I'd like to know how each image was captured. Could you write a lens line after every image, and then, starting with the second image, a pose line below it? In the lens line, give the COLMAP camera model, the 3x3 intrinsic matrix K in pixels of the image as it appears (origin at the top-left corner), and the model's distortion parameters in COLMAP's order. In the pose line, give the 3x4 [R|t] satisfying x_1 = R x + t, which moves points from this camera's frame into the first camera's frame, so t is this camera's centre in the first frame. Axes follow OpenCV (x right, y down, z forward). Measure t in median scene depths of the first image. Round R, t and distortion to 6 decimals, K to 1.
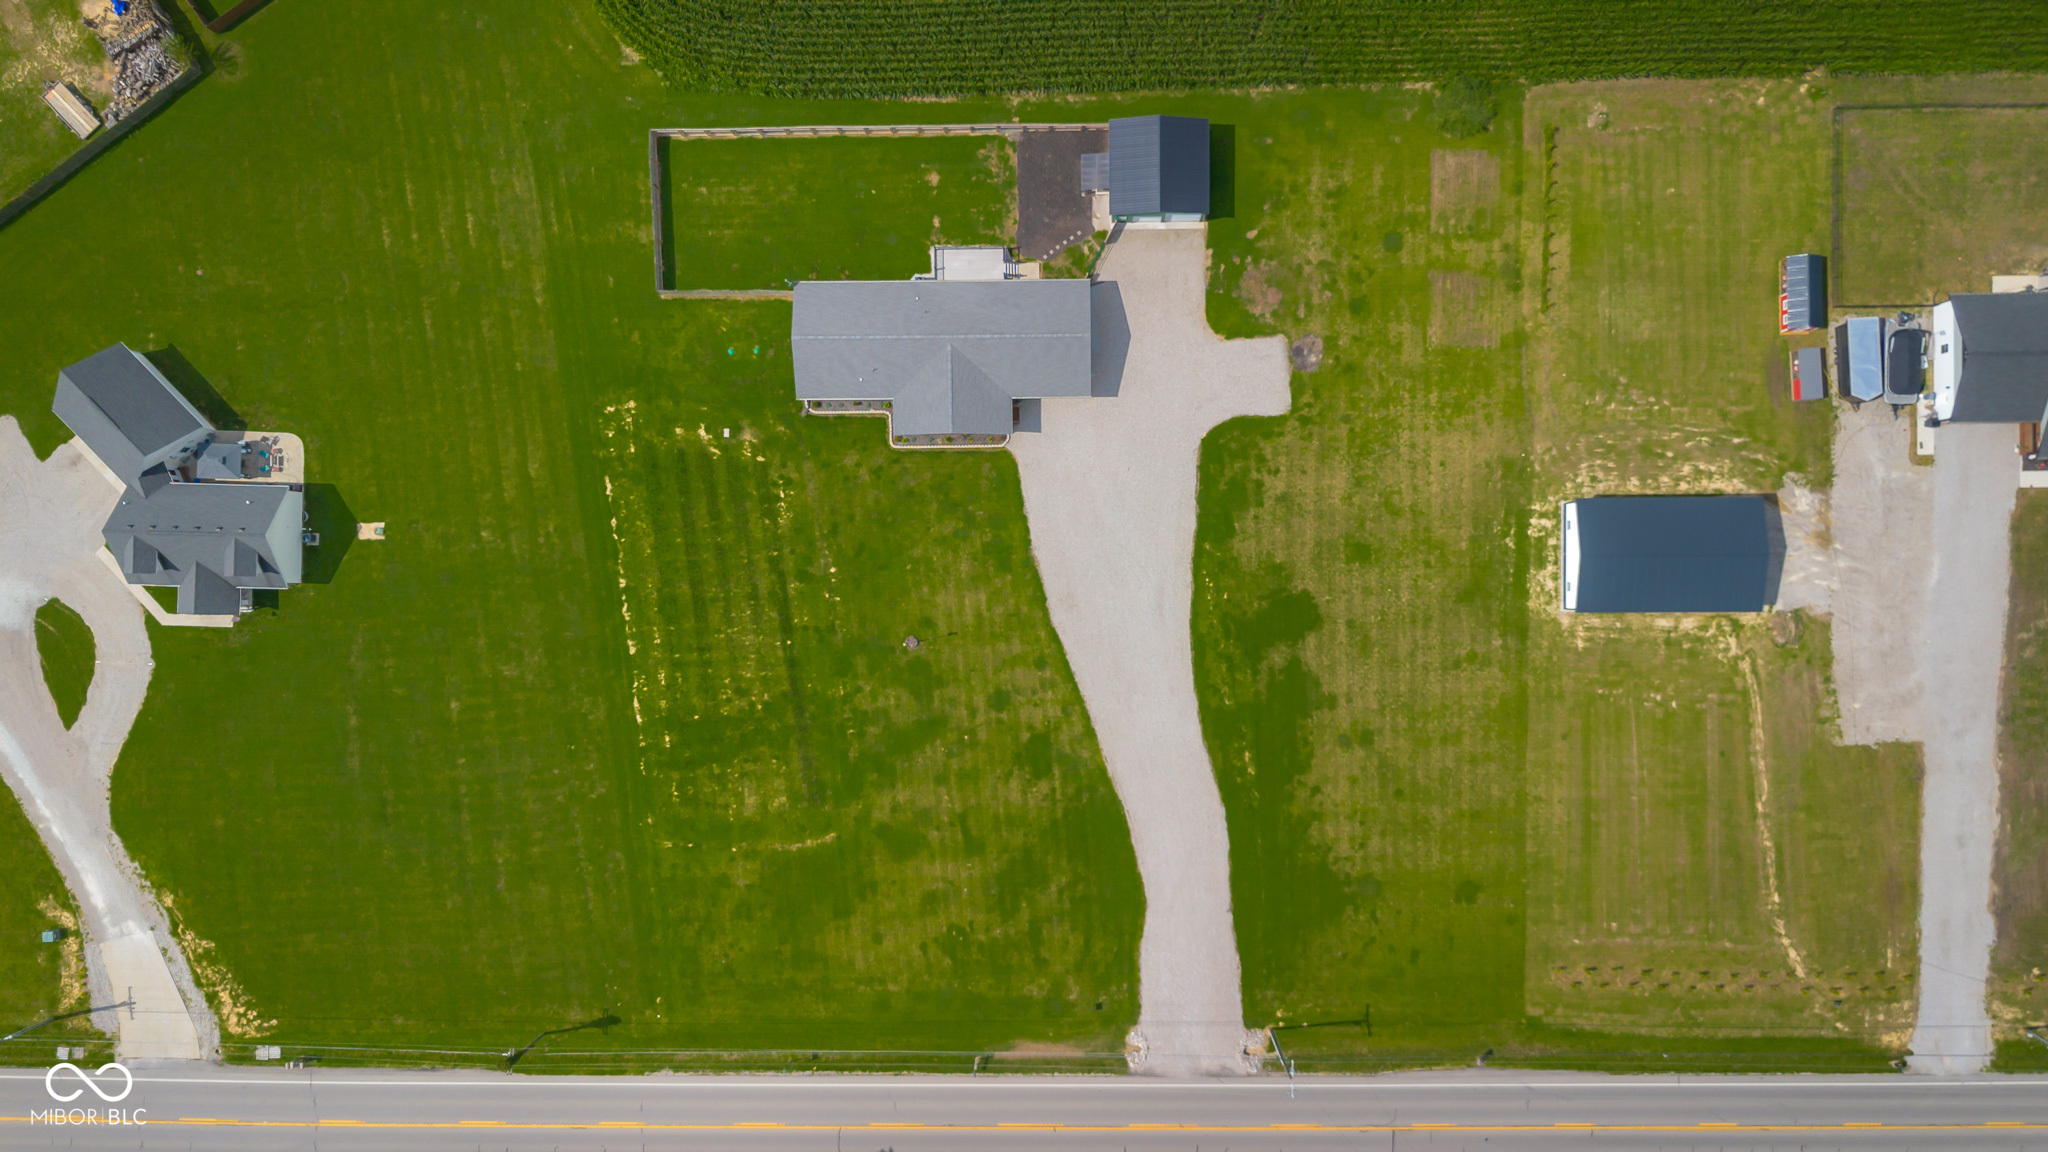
lens RADIAL K [[1717.5, 0, 1024.0], [0, 1717.5, 576.0], [0, 0, 1]] dist [0.085797, -0.074019]
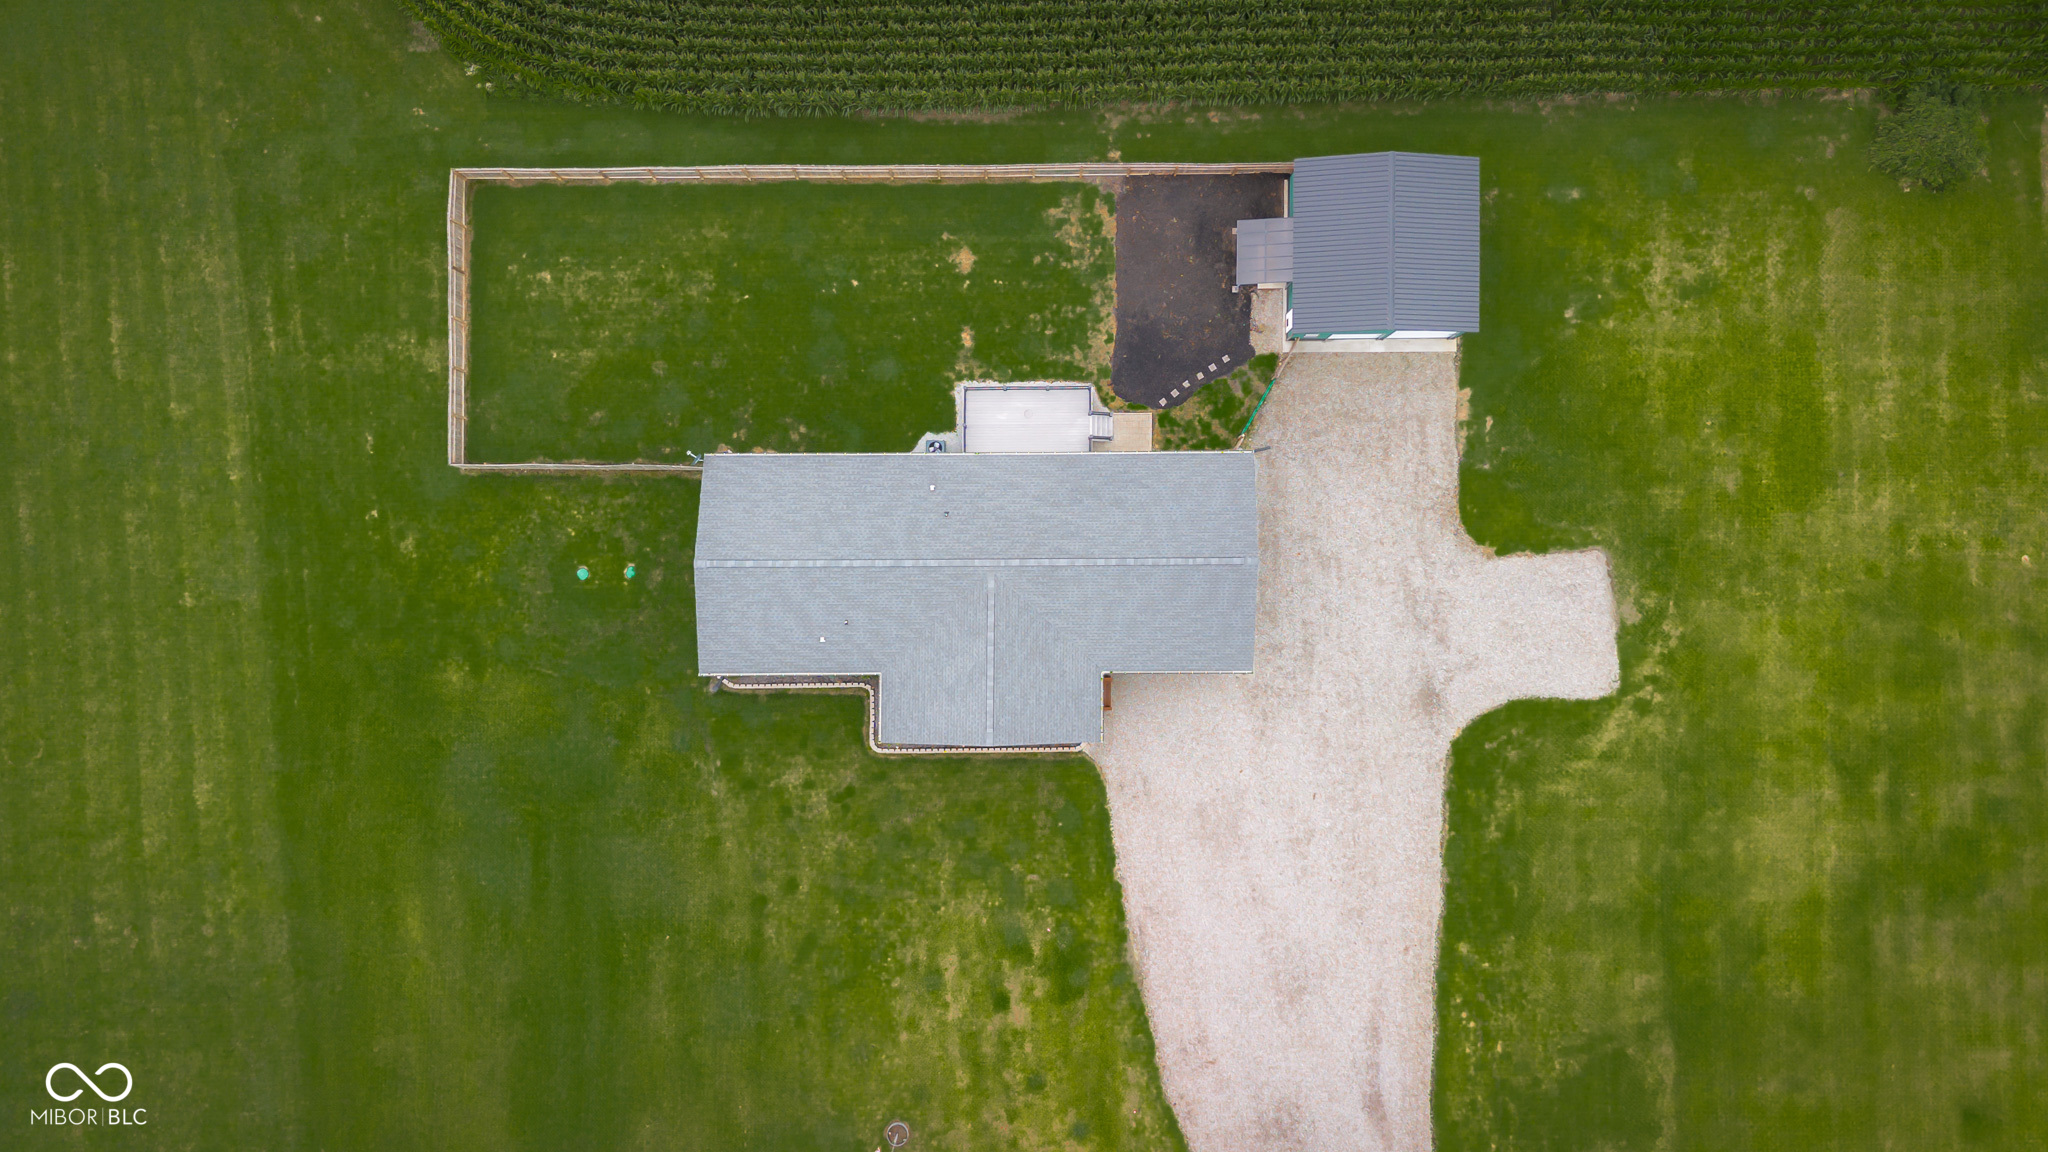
lens RADIAL K [[1717.5, 0, 1024.0], [0, 1717.5, 576.0], [0, 0, 1]] dist [0.085797, -0.074019]
pose [[0.999858, 0.012466, 0.011337, -0.037504], [-0.009253, 0.968487, -0.248892, 0.005763], [-0.014082, 0.248752, 0.968465, 0.480609]]
